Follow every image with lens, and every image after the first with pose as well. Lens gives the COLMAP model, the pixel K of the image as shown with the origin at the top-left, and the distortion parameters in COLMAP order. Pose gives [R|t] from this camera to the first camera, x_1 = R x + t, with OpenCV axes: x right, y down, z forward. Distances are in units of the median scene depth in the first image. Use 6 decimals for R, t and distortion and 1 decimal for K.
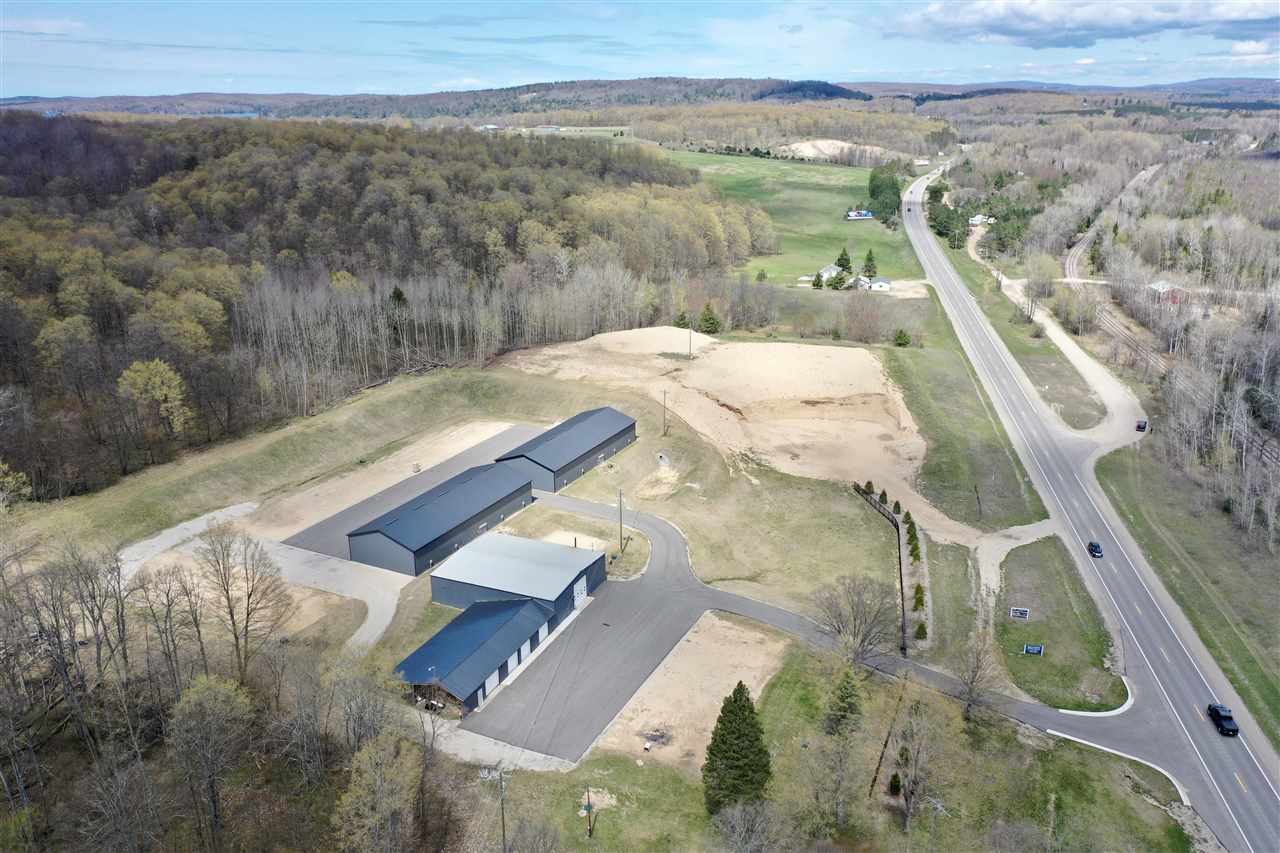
lens RADIAL K [[1008.2, 0, 636.2], [0, 1008.2, 427.5], [0, 0, 1]] dist [-0.000062, -0.000357]
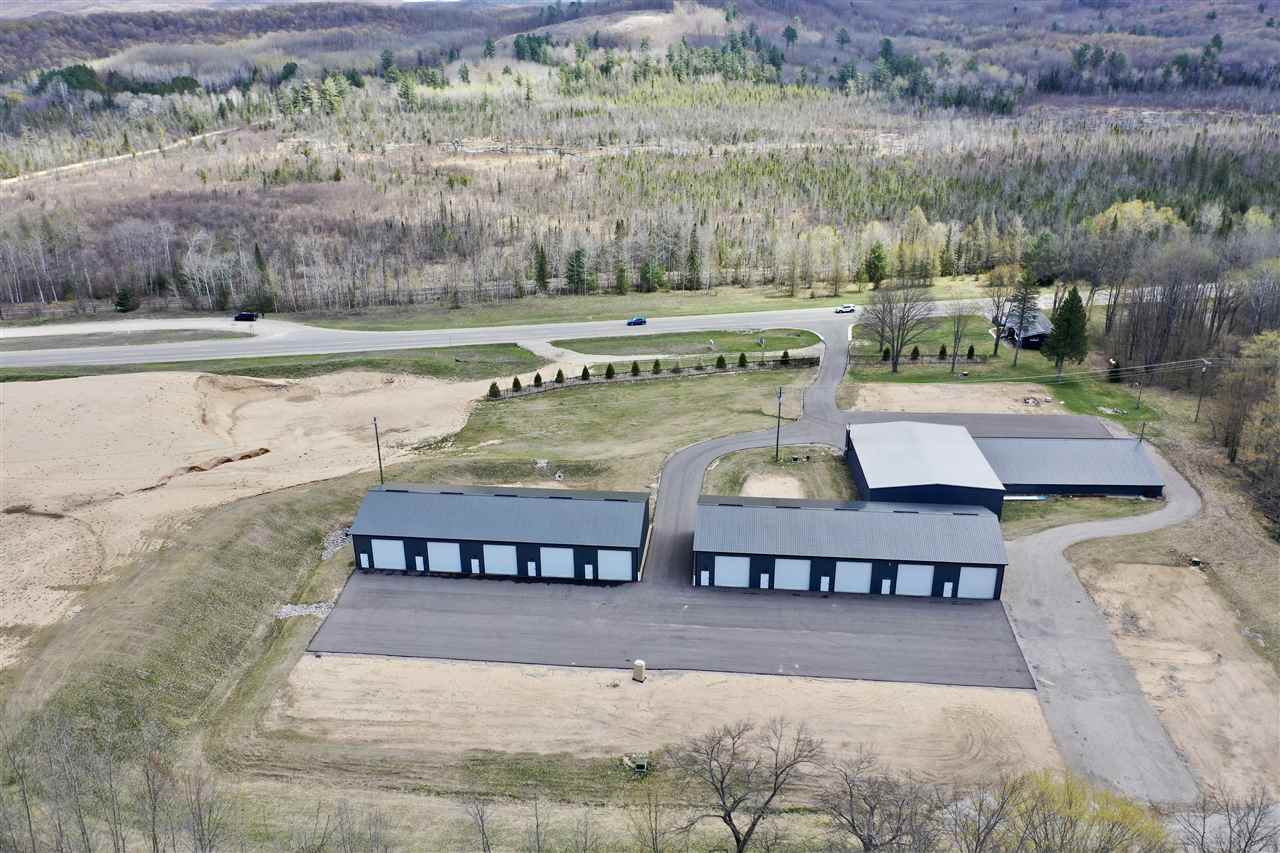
lens RADIAL K [[1009.6, 0, 638.7], [0, 1009.6, 424.3], [0, 0, 1]] dist [0.001796, 0.006676]
pose [[-0.359906, -0.339784, 0.868916, -0.591475], [0.306919, 0.836372, 0.454184, -0.275845], [-0.881061, 0.430151, -0.196729, 1.031255]]
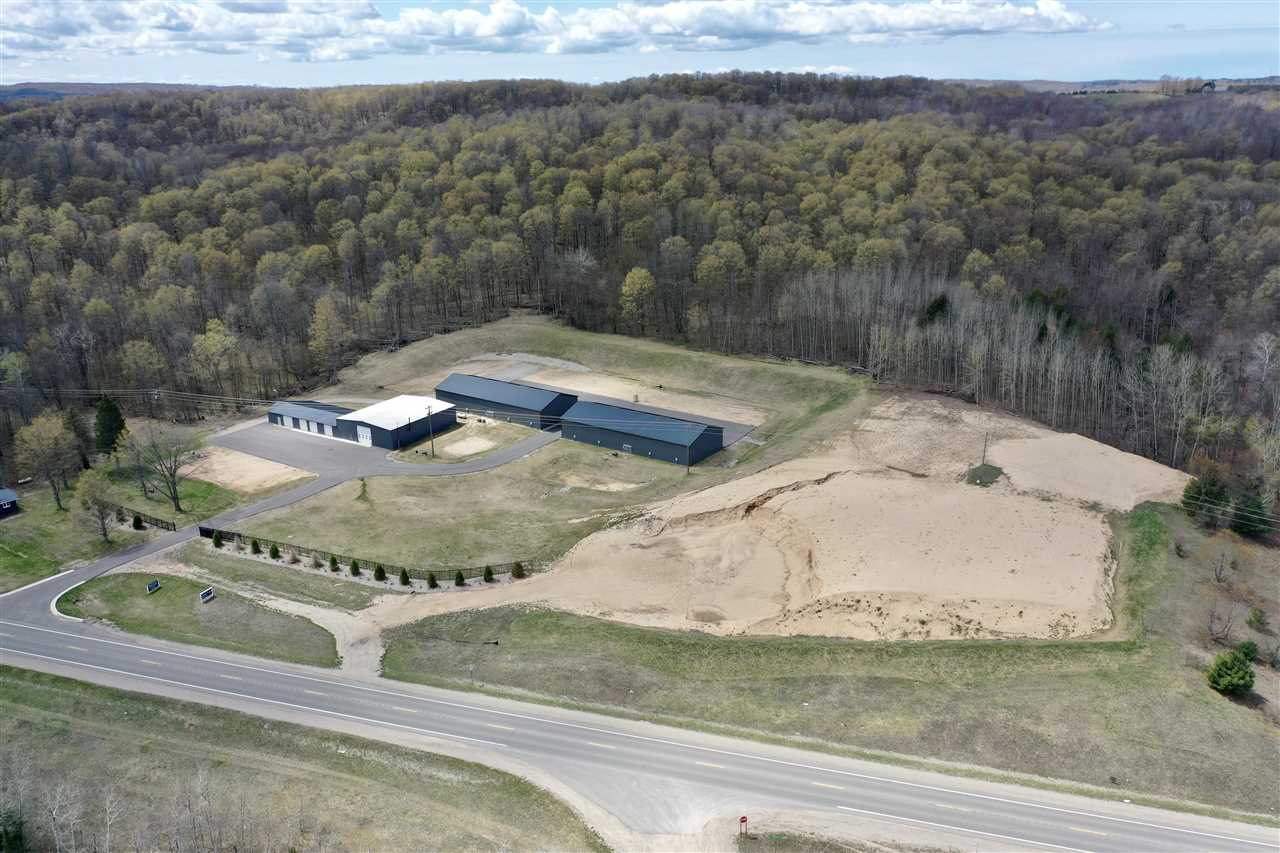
lens RADIAL K [[1007.7, 0, 637.1], [0, 1007.7, 429.0], [0, 0, 1]] dist [-0.000034, -0.001681]
pose [[-0.136359, 0.327610, -0.934921, 0.925537], [-0.297527, 0.886625, 0.354081, -0.356412], [0.944925, 0.326447, -0.023426, 1.029138]]
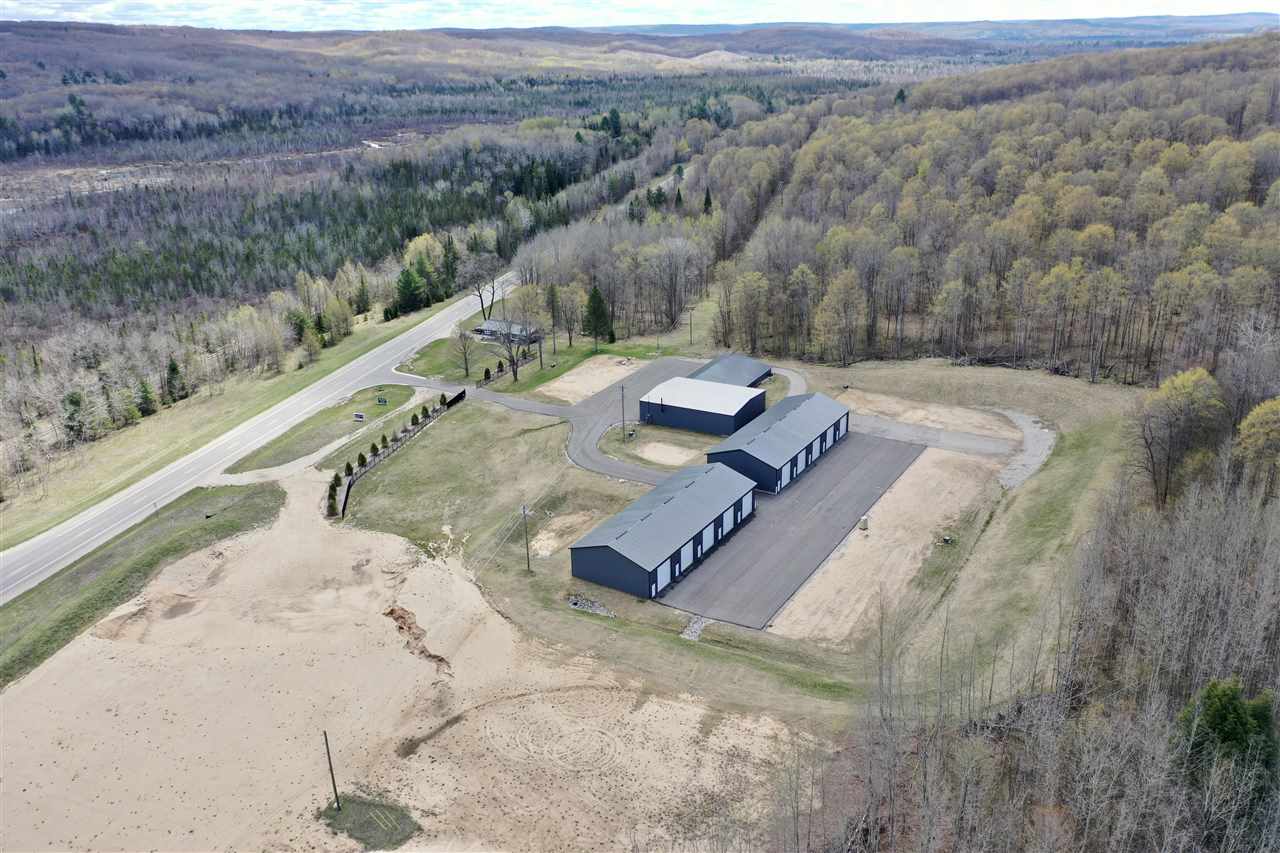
lens RADIAL K [[1008.2, 0, 636.2], [0, 1008.2, 427.5], [0, 0, 1]] dist [-0.000062, -0.000357]
pose [[-0.995821, 0.000648, 0.091326, -0.111999], [0.058686, 0.770732, 0.634451, -0.520144], [-0.069977, 0.637159, -0.767549, 1.547615]]
